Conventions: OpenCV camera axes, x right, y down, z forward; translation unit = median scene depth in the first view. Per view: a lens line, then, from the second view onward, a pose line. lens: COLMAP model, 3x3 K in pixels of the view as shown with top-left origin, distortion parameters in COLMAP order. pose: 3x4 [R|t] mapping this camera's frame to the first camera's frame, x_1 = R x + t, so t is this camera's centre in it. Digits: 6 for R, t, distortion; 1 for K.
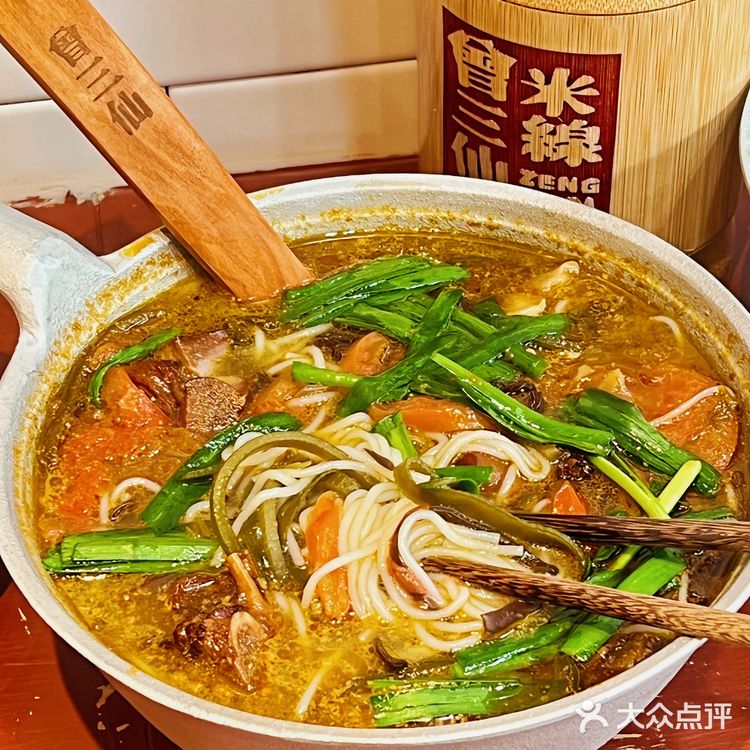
lens RADIAL K [[2314.1, 0, 376.2], [0, 2314.1, 377.2], [0, 0, 1]] dist [0.058883, 0.000000]
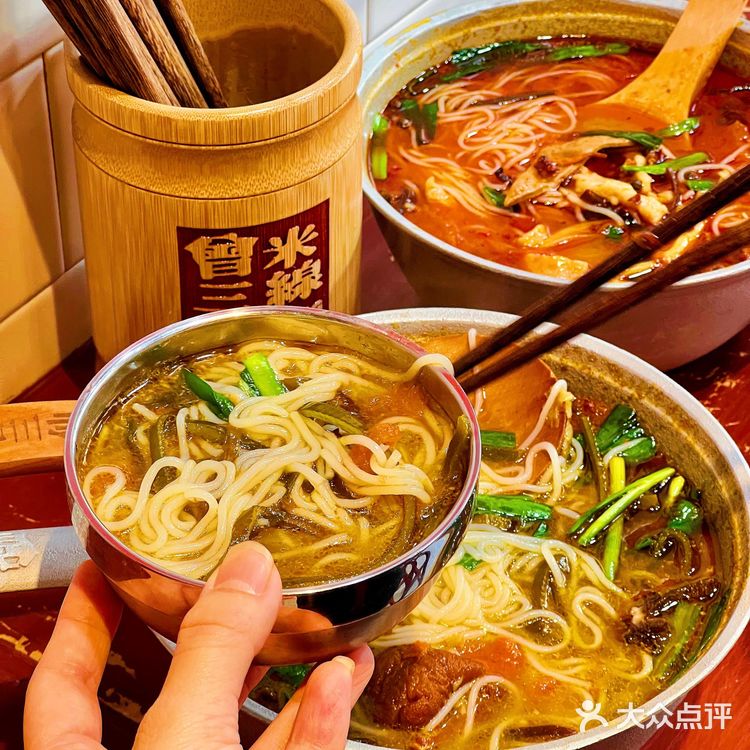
lens RADIAL K [[2314.1, 0, 368.9], [0, 2314.1, 374.5], [0, 0, 1]] dist [0.058883, 0.000000]
pose [[0.703935, -0.446380, 0.552467, -0.604978], [0.469018, 0.876263, 0.110391, -0.178808], [-0.533383, 0.181408, 0.826192, -0.040445]]
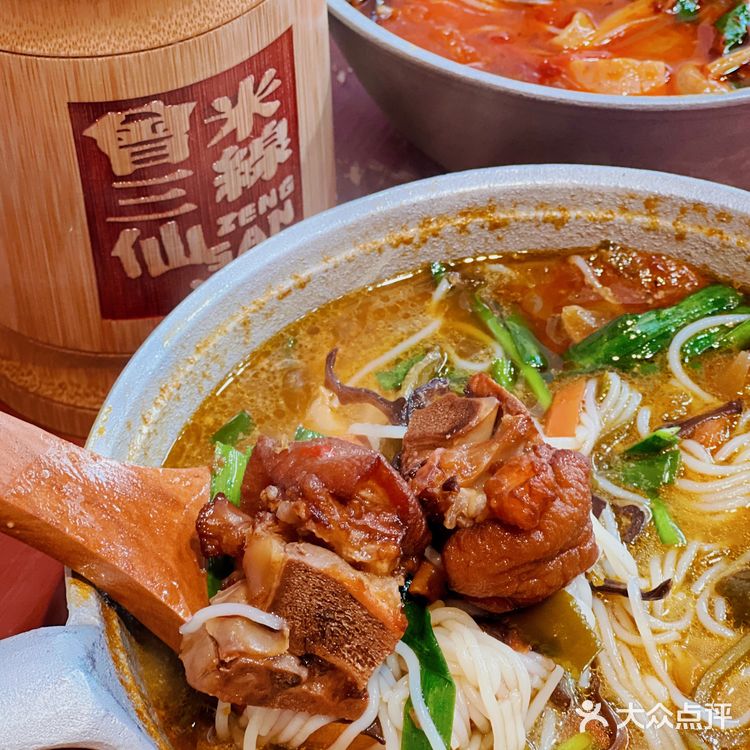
lens RADIAL K [[2314.1, 0, 380.7], [0, 2314.1, 371.8], [0, 0, 1]] dist [0.058883, 0.000000]
pose [[0.577708, -0.603414, 0.549677, -0.392847], [0.567541, 0.780946, 0.260809, -0.233027], [-0.586643, 0.161293, 0.793621, 0.336669]]
